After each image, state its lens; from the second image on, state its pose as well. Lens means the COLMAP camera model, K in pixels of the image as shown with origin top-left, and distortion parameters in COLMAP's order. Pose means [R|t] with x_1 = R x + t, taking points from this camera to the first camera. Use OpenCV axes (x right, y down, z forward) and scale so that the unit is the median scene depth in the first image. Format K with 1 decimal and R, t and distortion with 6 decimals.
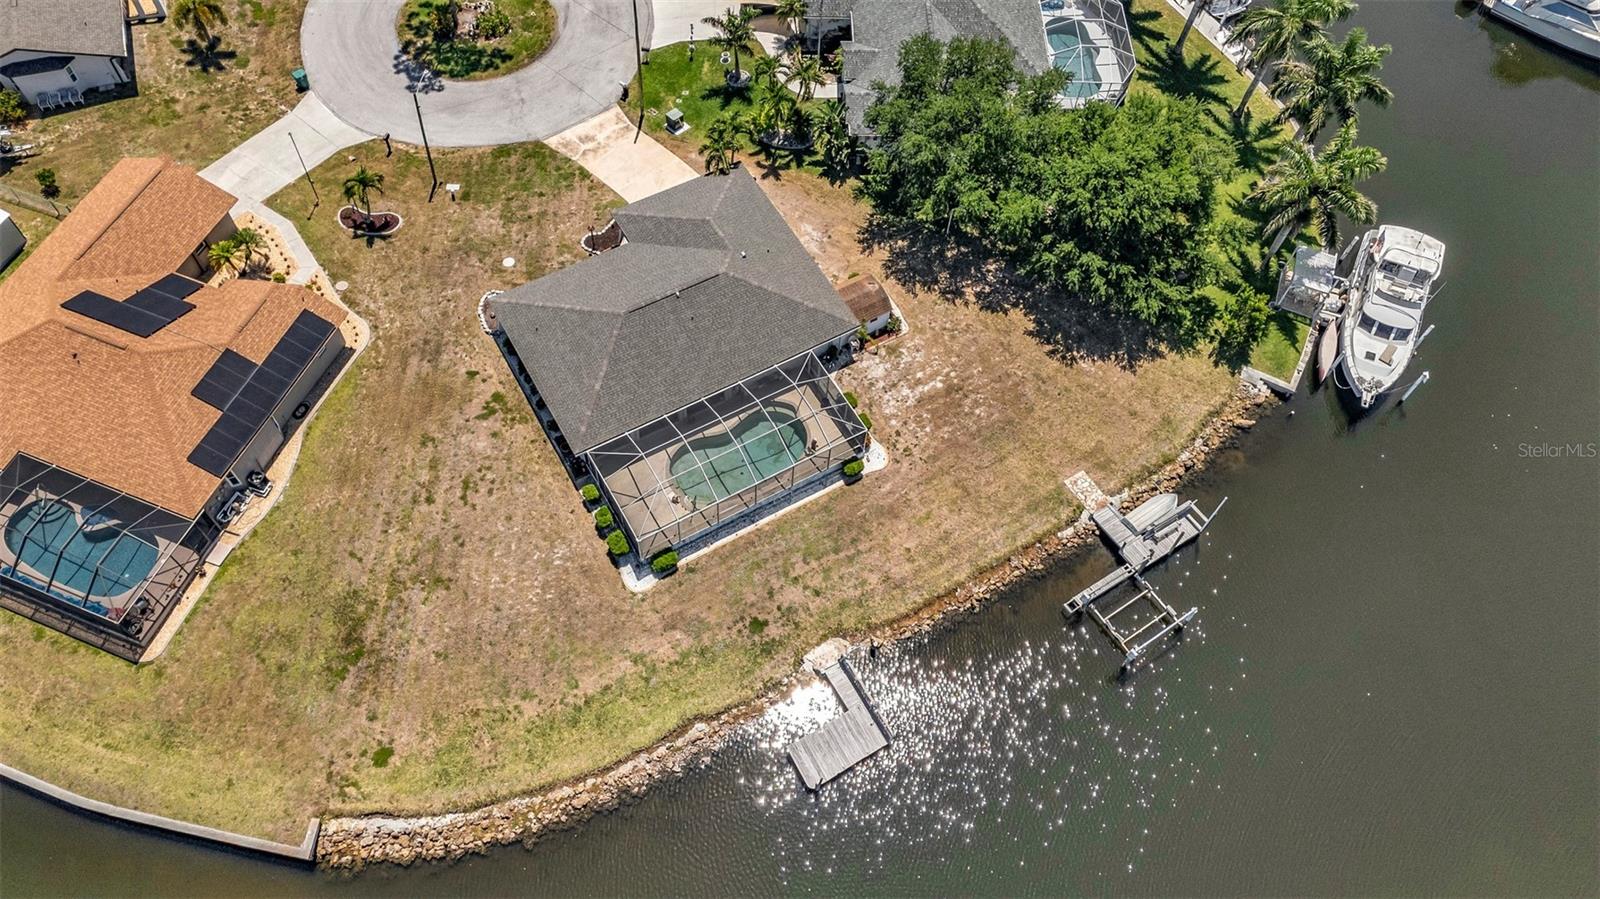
lens RADIAL K [[1169.5, 0, 799.2], [0, 1169.5, 454.2], [0, 0, 1]] dist [0.074855, -0.070590]
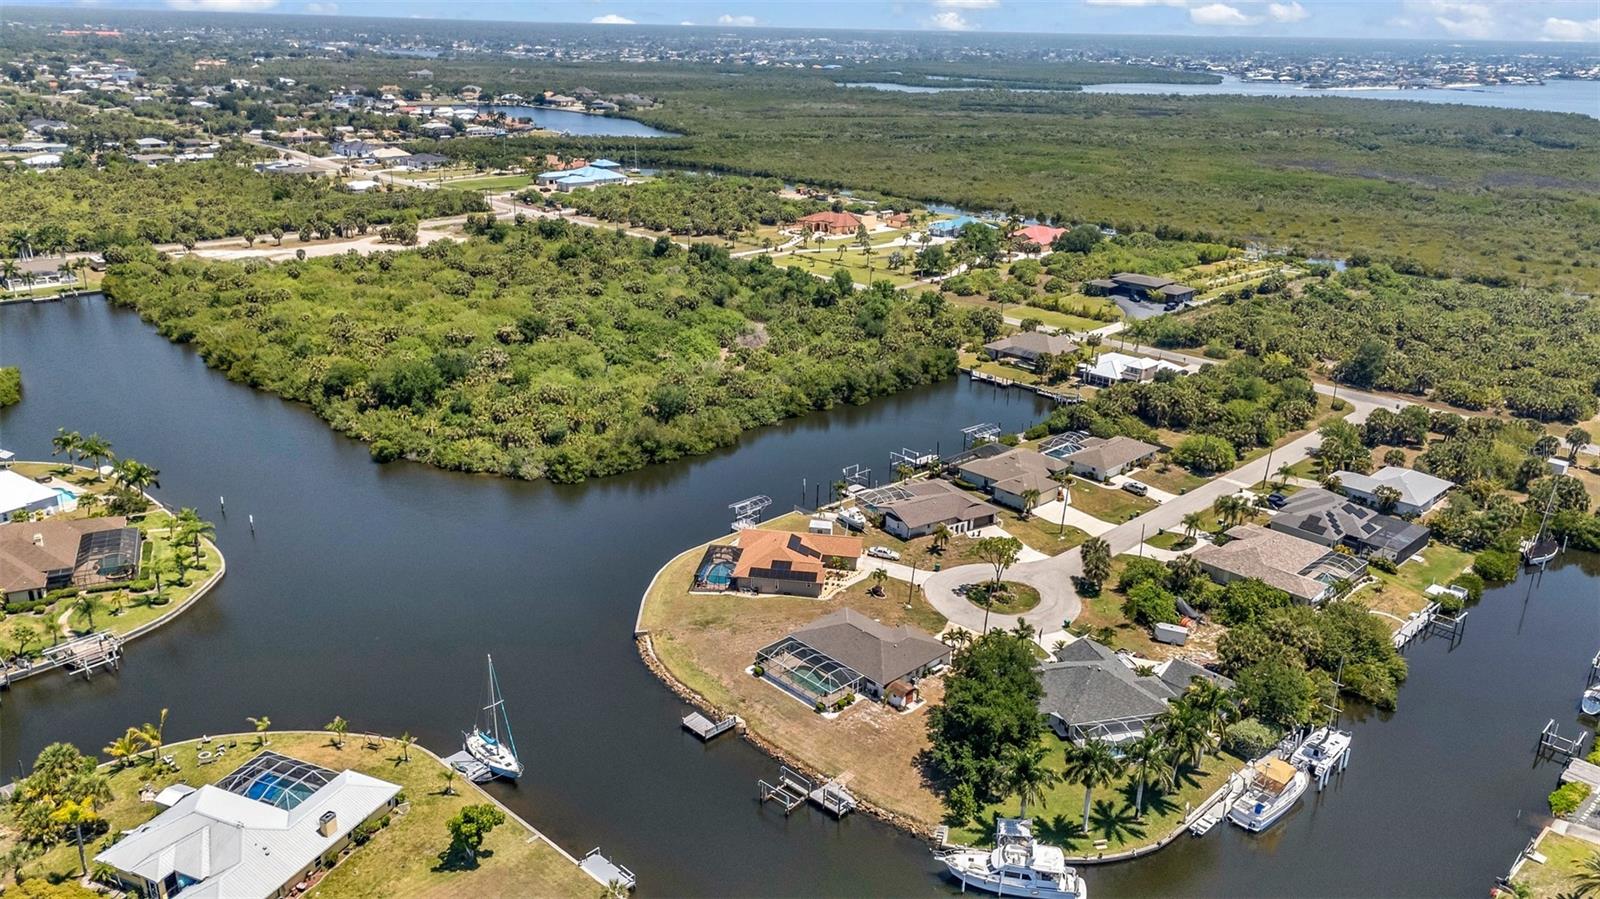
lens RADIAL K [[1169.5, 0, 799.2], [0, 1169.5, 454.2], [0, 0, 1]] dist [0.074855, -0.070590]
pose [[0.232575, 0.297830, -0.925854, 1.922128], [-0.845776, 0.531933, -0.041347, -0.115831], [0.480178, 0.792682, 0.375612, -0.254418]]
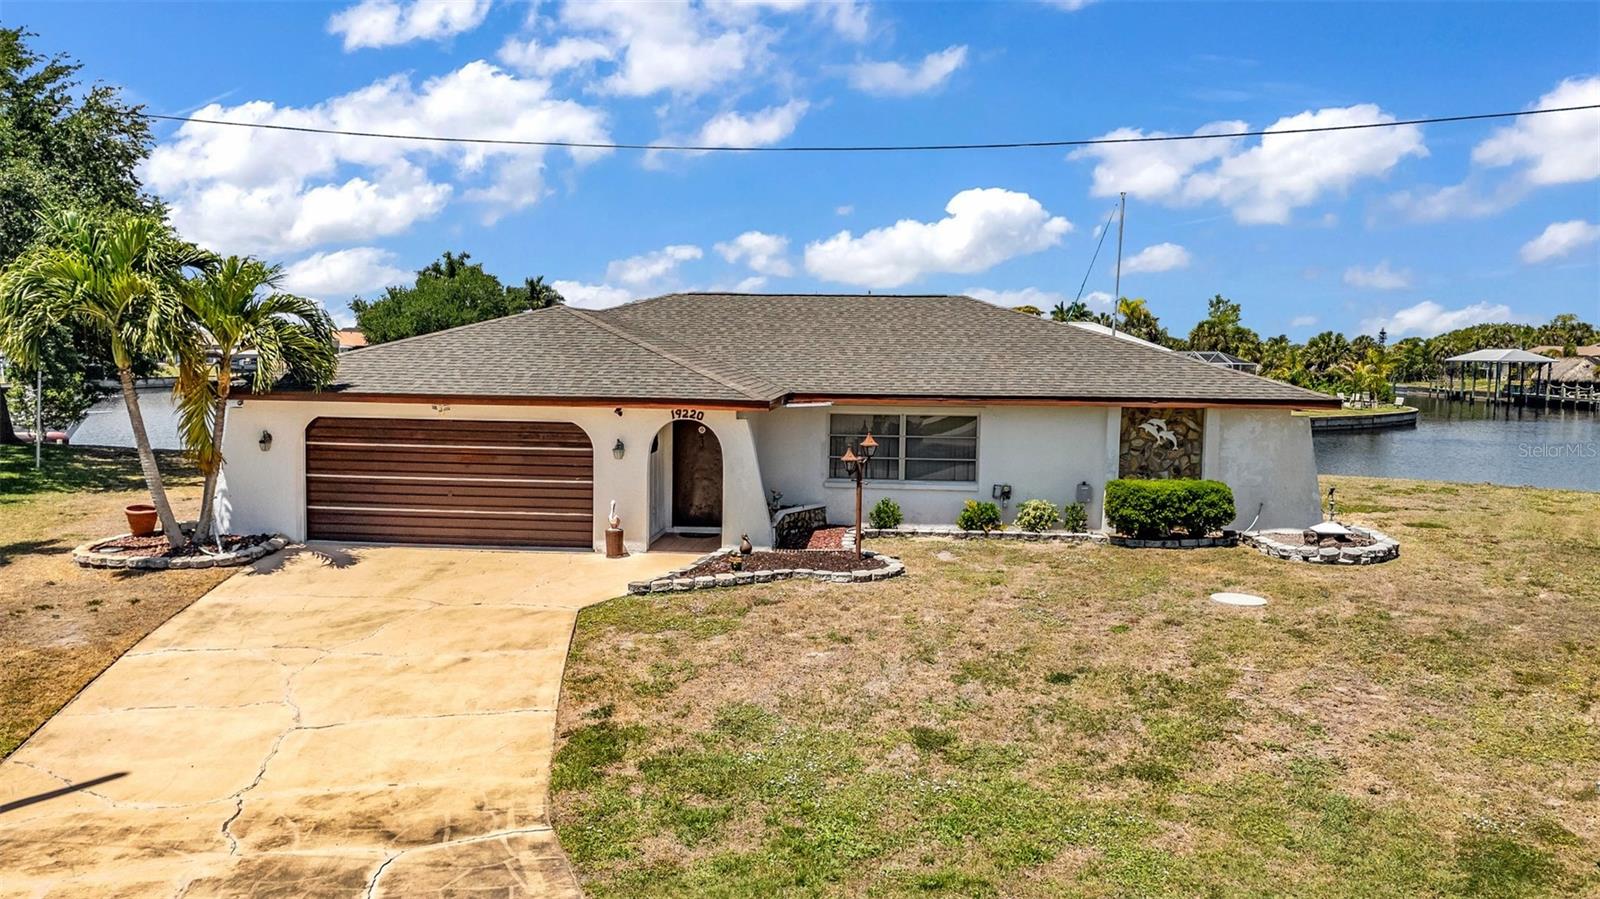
lens RADIAL K [[1169.5, 0, 799.2], [0, 1169.5, 454.2], [0, 0, 1]] dist [0.074855, -0.070590]
pose [[-0.812483, -0.100303, 0.574291, -0.319837], [0.477469, 0.450739, 0.754227, -0.398244], [-0.334507, 0.887003, -0.318326, 1.130499]]
